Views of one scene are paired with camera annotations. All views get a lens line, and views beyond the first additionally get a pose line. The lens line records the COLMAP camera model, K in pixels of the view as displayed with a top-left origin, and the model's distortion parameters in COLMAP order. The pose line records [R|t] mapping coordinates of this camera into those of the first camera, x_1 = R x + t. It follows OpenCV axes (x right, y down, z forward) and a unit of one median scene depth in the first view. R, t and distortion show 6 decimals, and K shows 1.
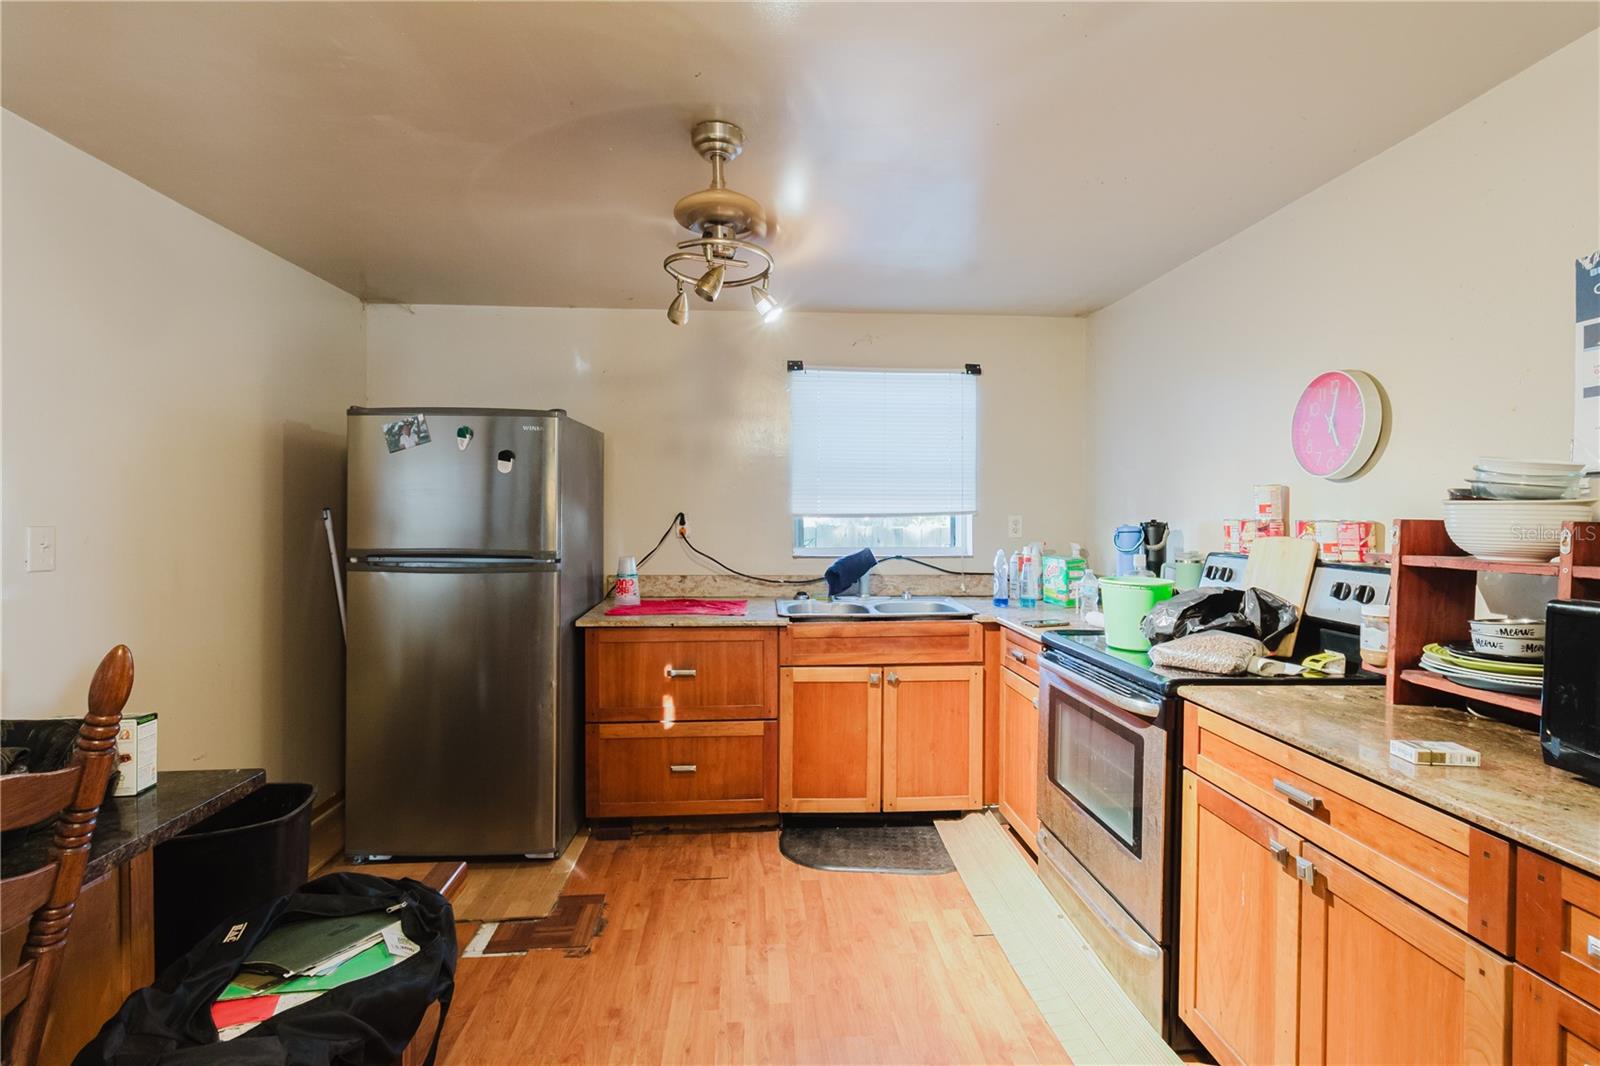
lens RADIAL K [[736.3, 0, 806.8], [0, 736.3, 528.6], [0, 0, 1]] dist [0.009312, 0.000006]
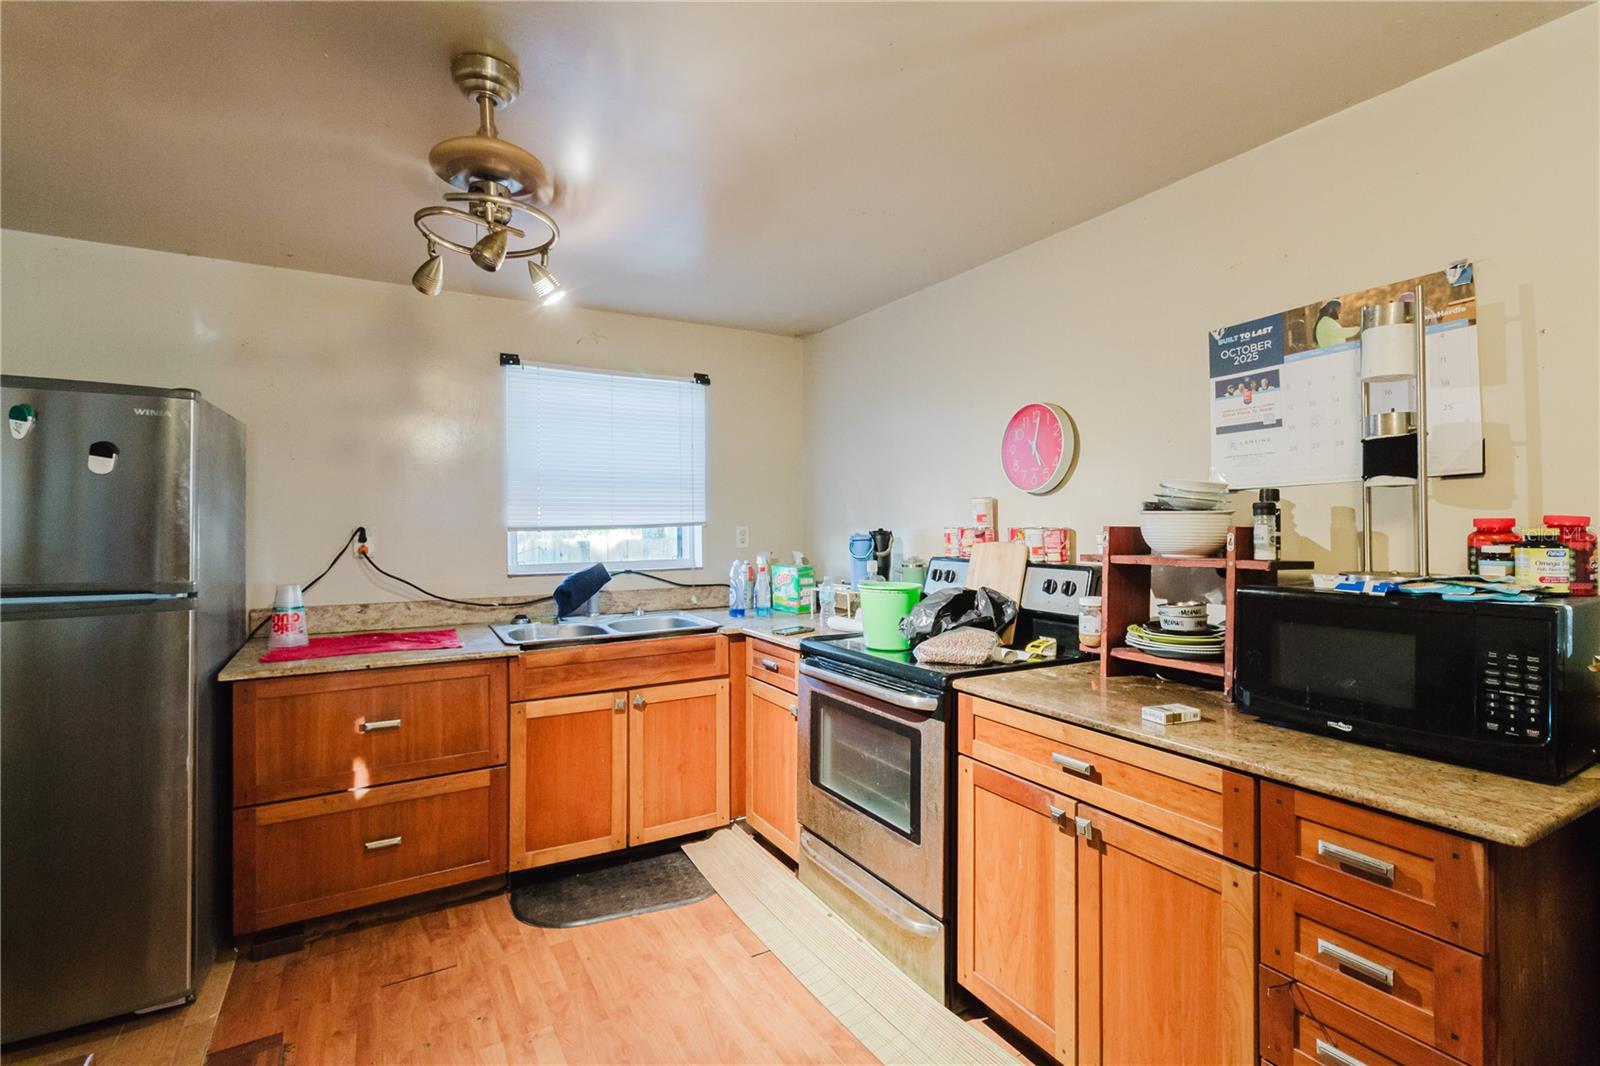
lens RADIAL K [[736.3, 0, 798.8], [0, 736.3, 527.9], [0, 0, 1]] dist [0.009312, 0.000006]
pose [[0.899606, -0.011563, 0.436549, -0.138808], [0.018436, 0.999764, -0.011510, -0.003637], [-0.436313, 0.018403, 0.899607, 0.084283]]
